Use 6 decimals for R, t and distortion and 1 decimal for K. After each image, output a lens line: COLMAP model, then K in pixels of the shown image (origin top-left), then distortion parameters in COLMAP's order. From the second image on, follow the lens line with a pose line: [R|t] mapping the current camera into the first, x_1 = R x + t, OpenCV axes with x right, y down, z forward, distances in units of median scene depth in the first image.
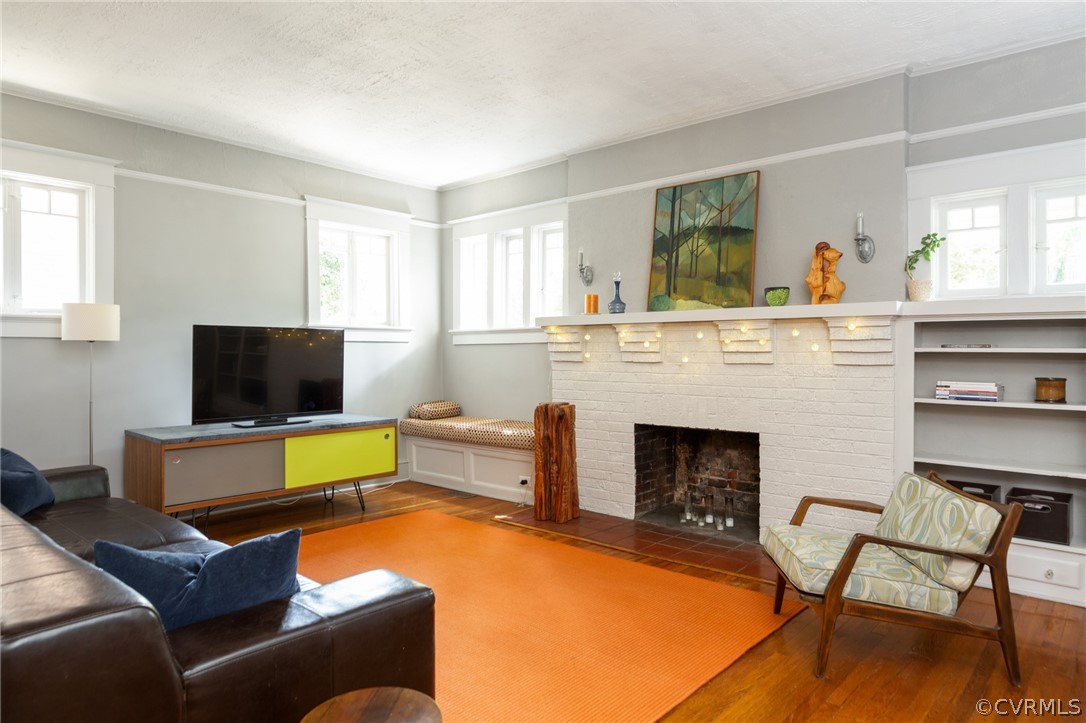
lens RADIAL K [[681.1, 0, 543.0], [0, 681.1, 361.5], [0, 0, 1]] dist [0.001074, -0.000717]
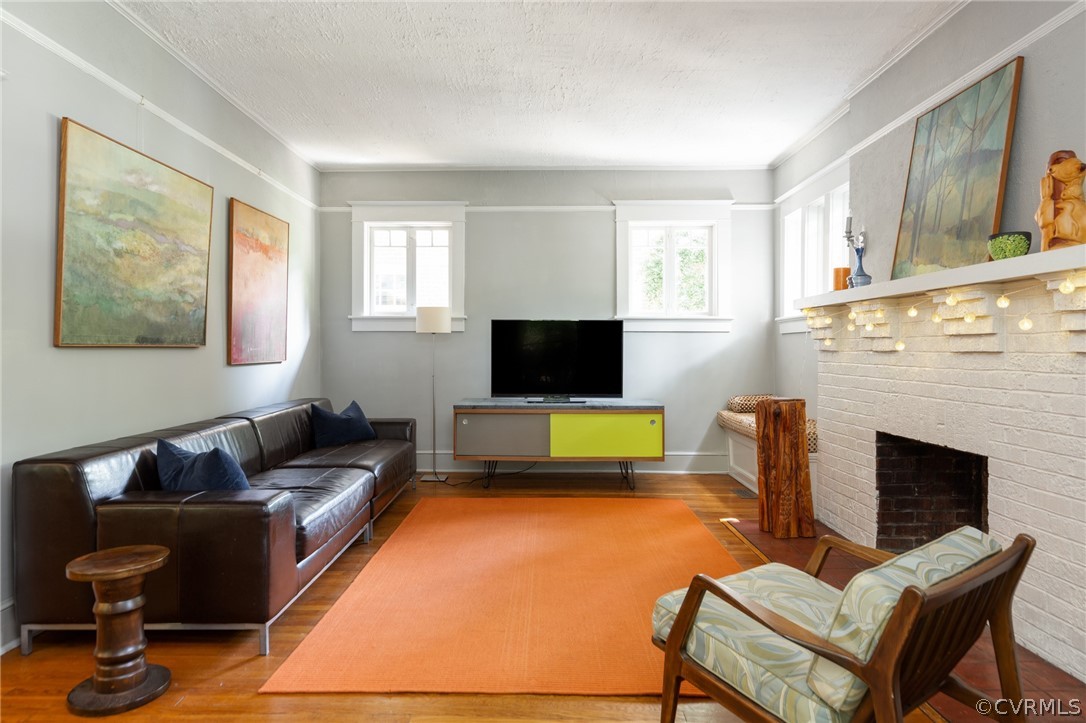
lens RADIAL K [[685.8, 0, 543.0], [0, 685.8, 361.5], [0, 0, 1]] dist [0.005539, 0.000083]
pose [[0.644101, 0.016022, -0.764773, 0.590331], [-0.013753, 0.999862, 0.009364, 0.012884], [0.764817, 0.004486, 0.644232, 0.256512]]
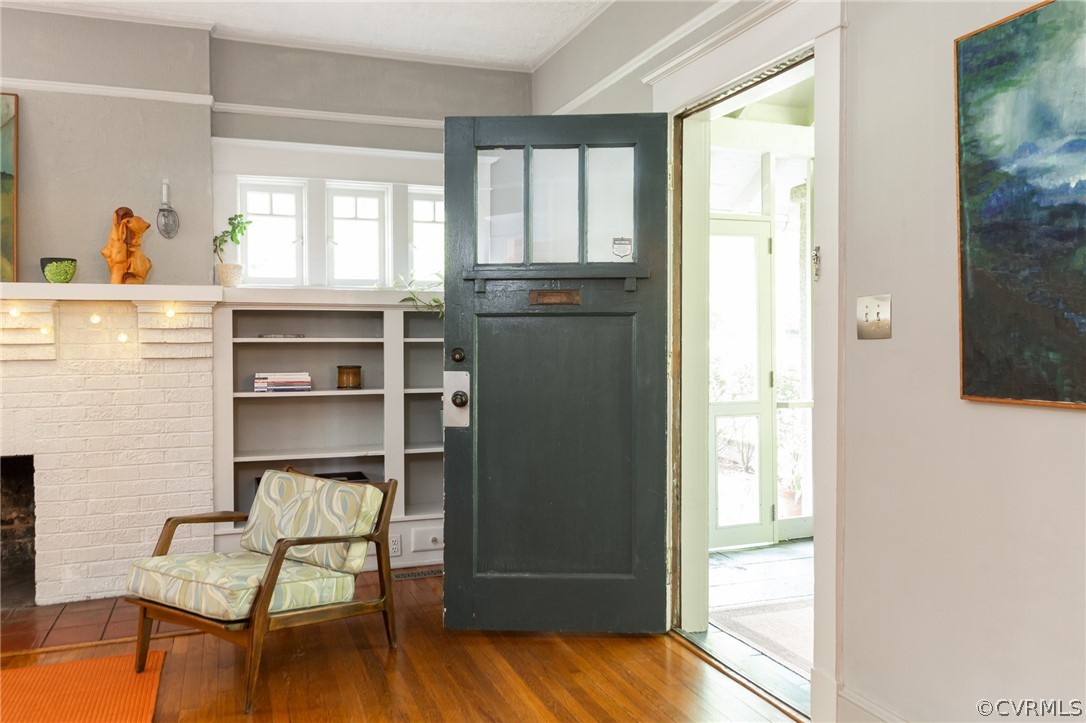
lens RADIAL K [[826.9, 0, 543.0], [0, 826.9, 361.5], [0, 0, 1]] dist [0.000717, 0.002217]
pose [[0.473183, -0.026705, 0.880559, -0.222857], [0.022049, 0.999586, 0.018467, 0.000218], [-0.880688, 0.010677, 0.473576, 0.101718]]
